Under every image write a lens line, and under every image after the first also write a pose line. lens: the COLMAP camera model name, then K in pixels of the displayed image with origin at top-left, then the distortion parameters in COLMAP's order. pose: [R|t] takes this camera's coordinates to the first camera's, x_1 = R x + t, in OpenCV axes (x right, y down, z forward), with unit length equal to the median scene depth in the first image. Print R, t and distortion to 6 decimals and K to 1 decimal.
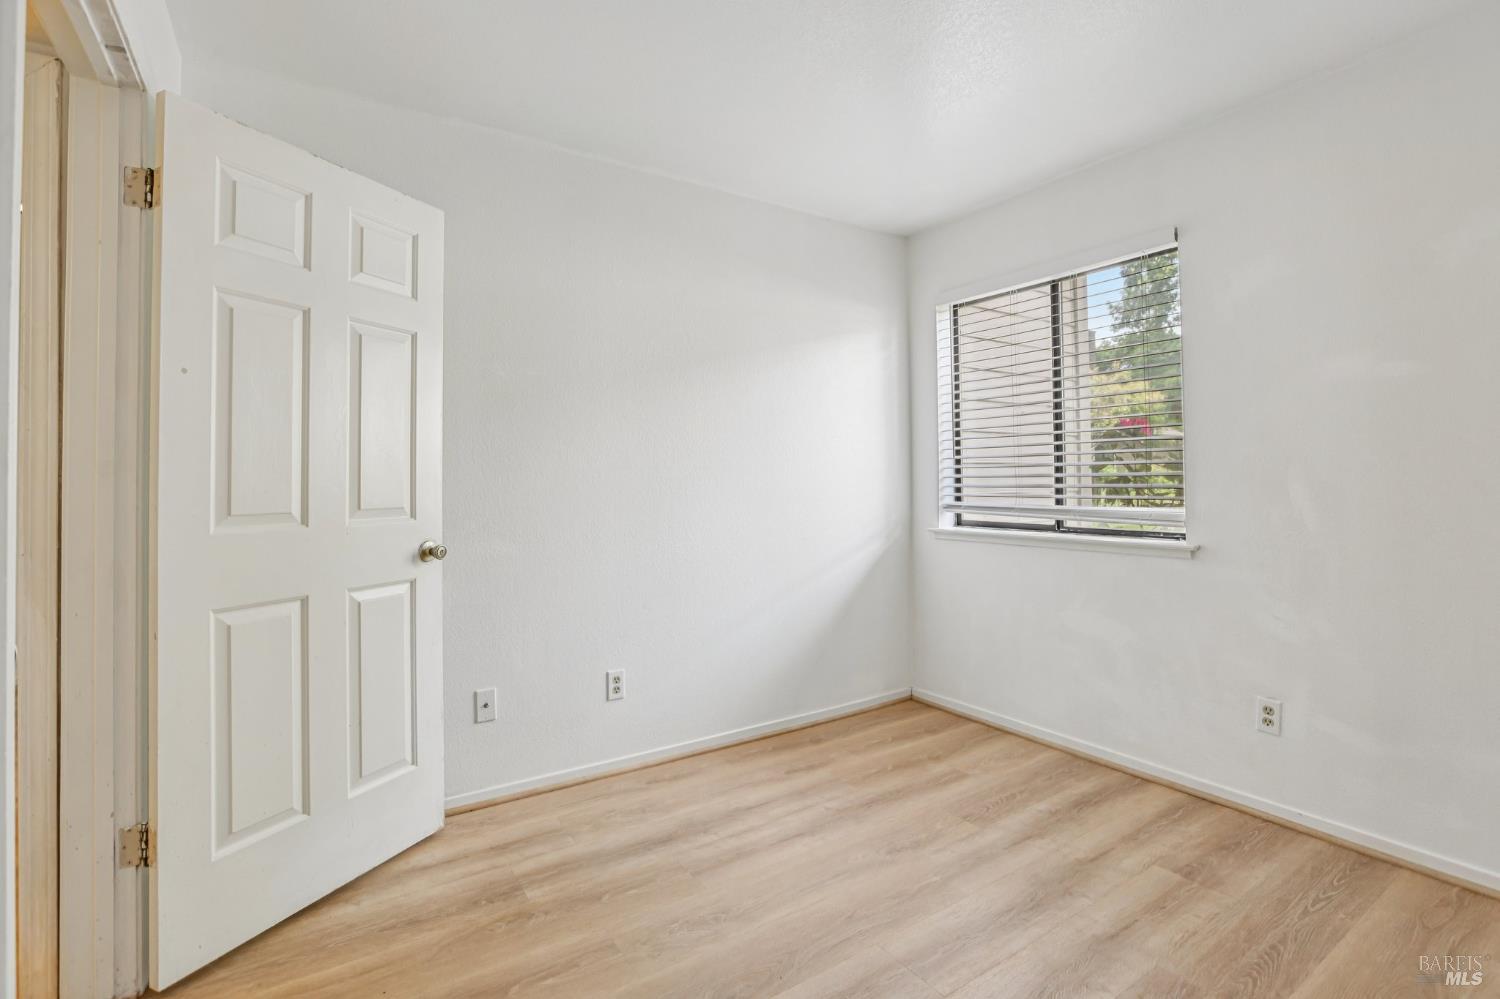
lens RADIAL K [[698.4, 0, 750.7], [0, 698.4, 448.2], [0, 0, 1]] dist [-0.018745, 0.000365]
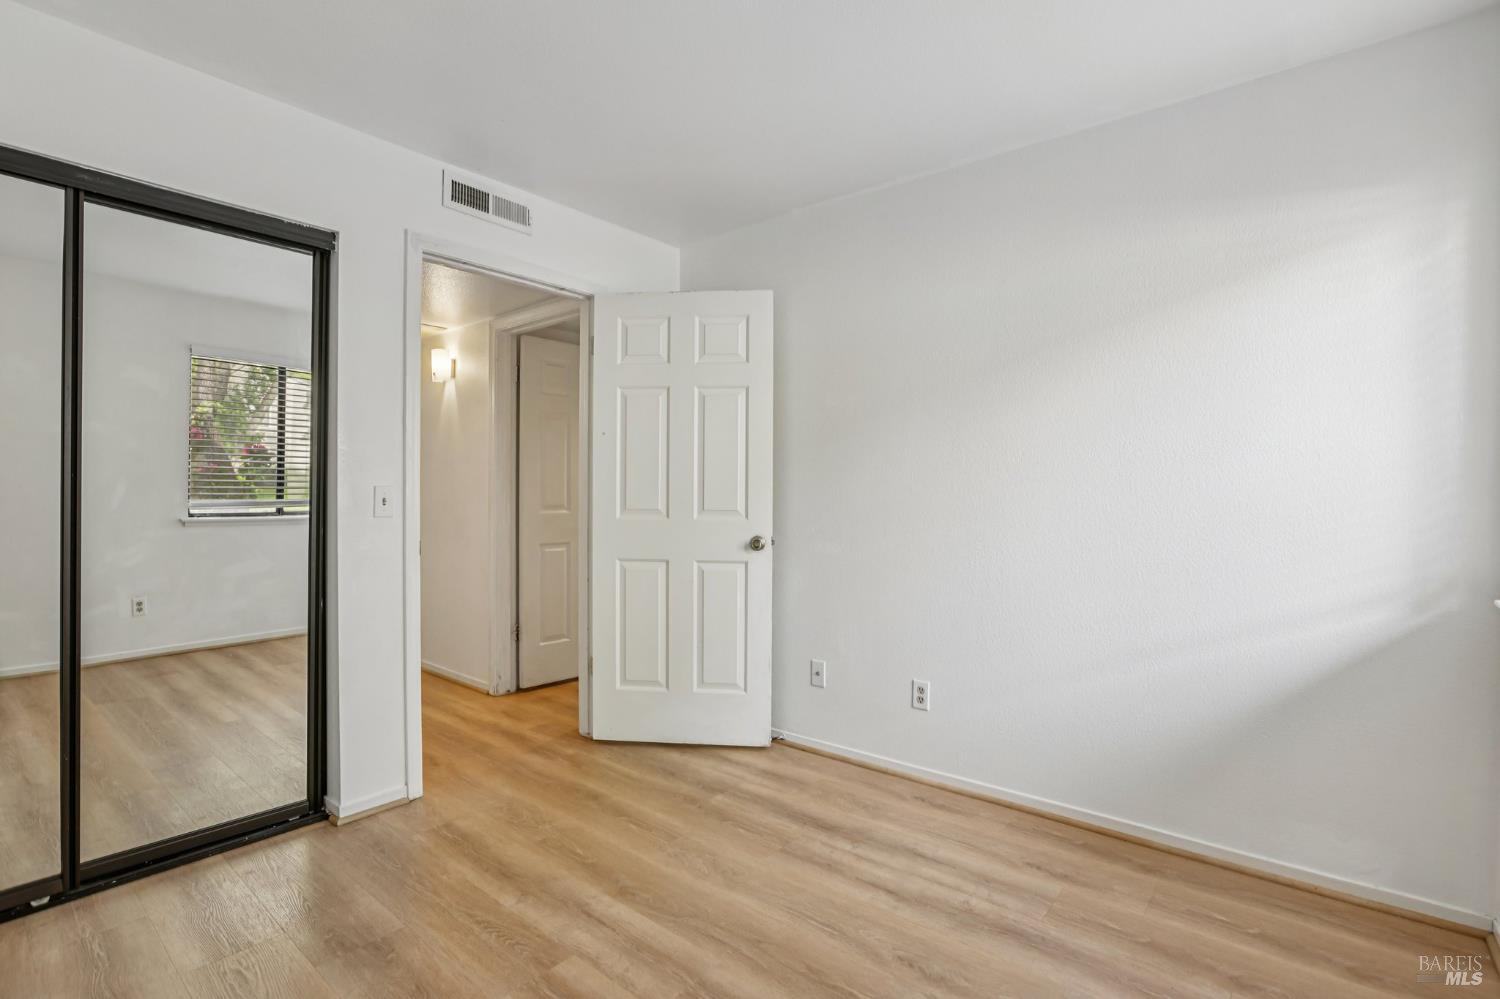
lens RADIAL K [[708.1, 0, 752.8], [0, 708.1, 492.5], [0, 0, 1]] dist [-0.058291, 0.030611]
pose [[0.277825, -0.002324, -0.960629, 0.868933], [0.039163, 0.999193, 0.008909, 0.036009], [0.959833, -0.040097, 0.277692, 0.606770]]
